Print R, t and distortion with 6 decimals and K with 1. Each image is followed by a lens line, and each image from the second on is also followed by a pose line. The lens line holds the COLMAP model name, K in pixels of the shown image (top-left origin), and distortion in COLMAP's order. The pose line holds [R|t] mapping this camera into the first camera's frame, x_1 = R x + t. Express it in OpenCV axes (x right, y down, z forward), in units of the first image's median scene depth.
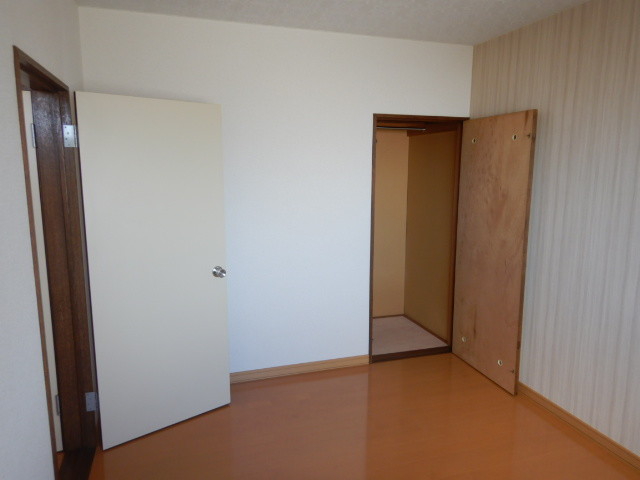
lens RADIAL K [[457.8, 0, 321.0], [0, 457.8, 240.4], [0, 0, 1]] dist [0.010117, -0.002068]
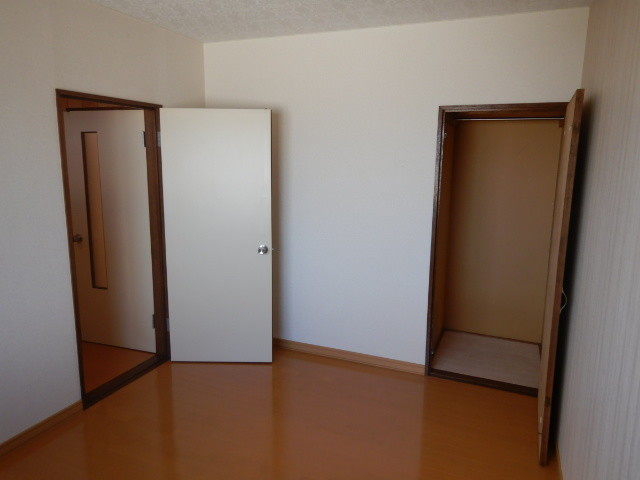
lens RADIAL K [[457.8, 0, 321.4], [0, 457.8, 238.5], [0, 0, 1]] dist [0.010117, -0.002068]
pose [[0.760775, 0.121942, -0.637457, 0.526277], [-0.117294, 0.991850, 0.049751, -0.030314], [0.638329, 0.036921, 0.768878, 0.142288]]
